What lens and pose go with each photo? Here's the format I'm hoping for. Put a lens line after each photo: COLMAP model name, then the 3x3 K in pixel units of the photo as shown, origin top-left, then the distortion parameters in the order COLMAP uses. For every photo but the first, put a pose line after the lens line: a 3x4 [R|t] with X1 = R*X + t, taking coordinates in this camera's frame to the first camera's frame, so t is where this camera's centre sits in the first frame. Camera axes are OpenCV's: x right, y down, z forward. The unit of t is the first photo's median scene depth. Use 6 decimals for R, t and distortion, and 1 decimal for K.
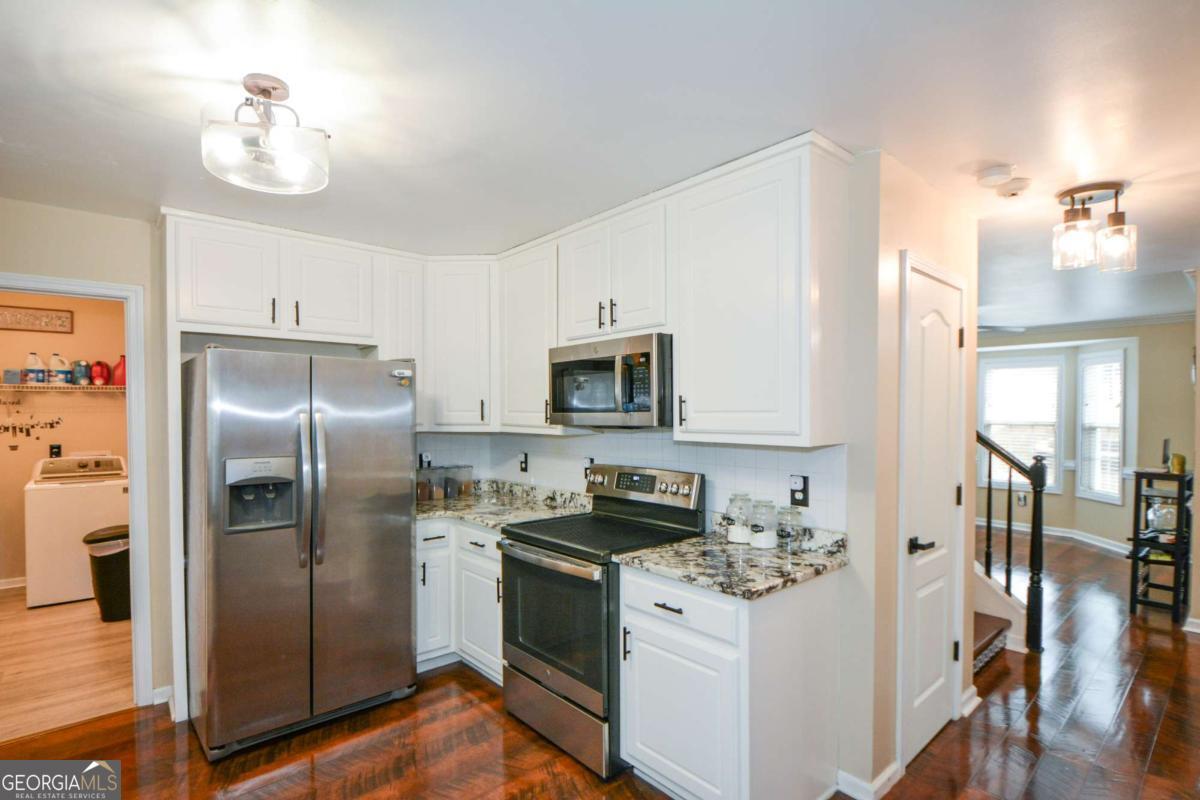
lens RADIAL K [[595.3, 0, 615.9], [0, 595.3, 420.8], [0, 0, 1]] dist [0.002607, -0.011528]
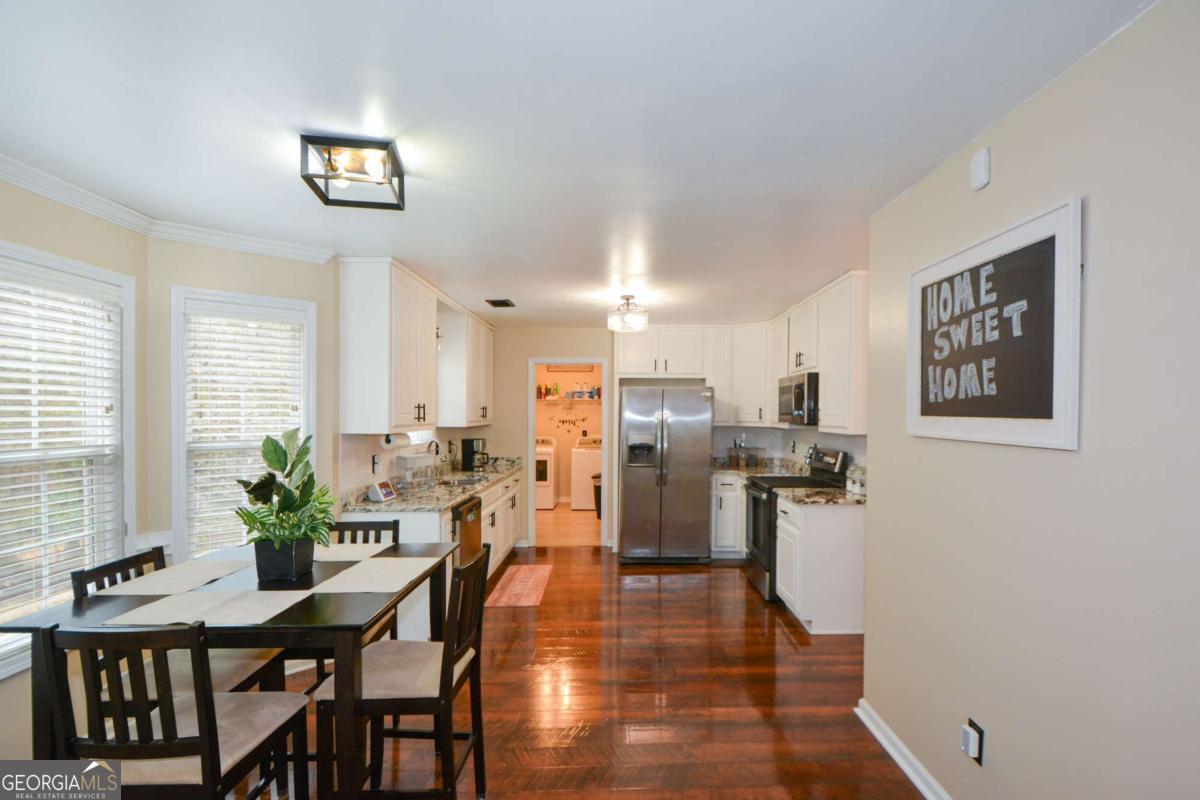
lens RADIAL K [[595.3, 0, 615.9], [0, 595.3, 420.8], [0, 0, 1]] dist [0.002607, -0.011528]
pose [[0.744306, 0.013233, -0.667707, 0.774283], [-0.014144, 0.999892, 0.004050, 0.000954], [0.667689, 0.006430, 0.744413, -0.688844]]
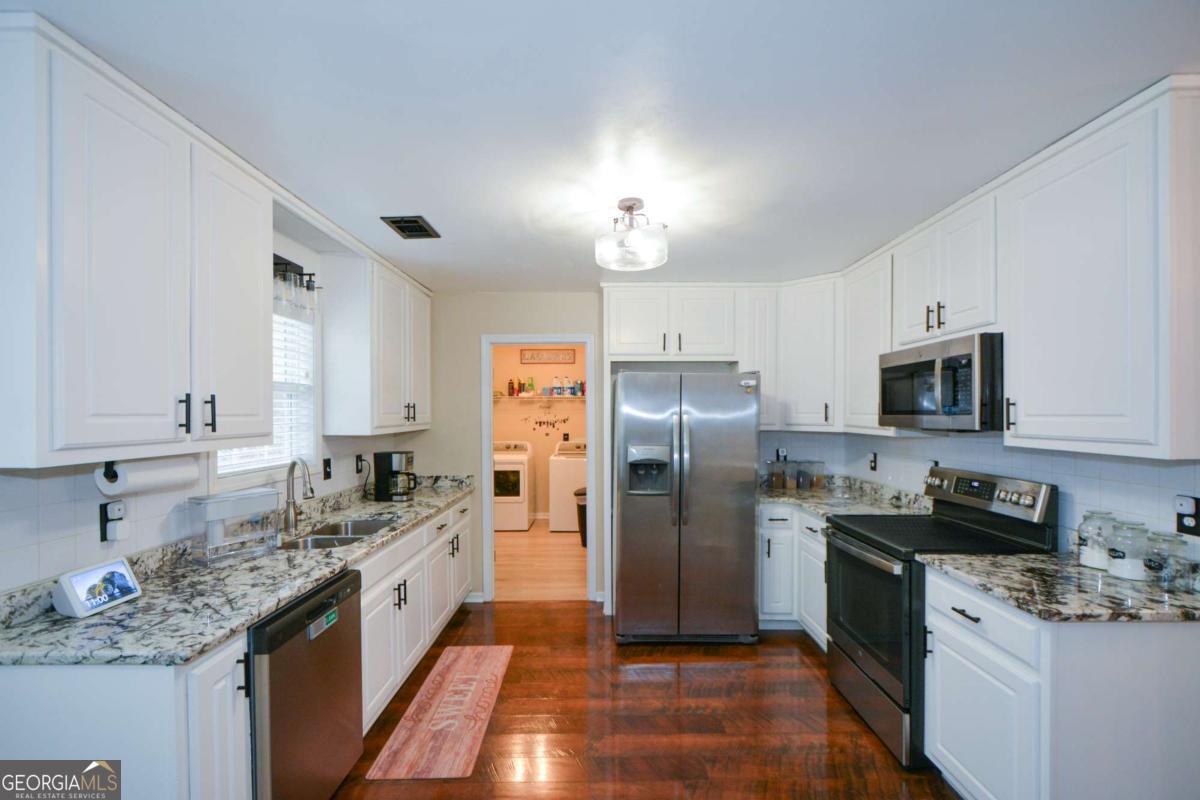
lens RADIAL K [[541.0, 0, 587.8], [0, 541.0, 419.1], [0, 0, 1]] dist [-0.001365, -0.000327]
pose [[0.730846, 0.008445, -0.682490, 0.182865], [-0.009210, 0.999954, 0.002511, -0.004372], [0.682480, 0.004451, 0.730890, -0.063607]]
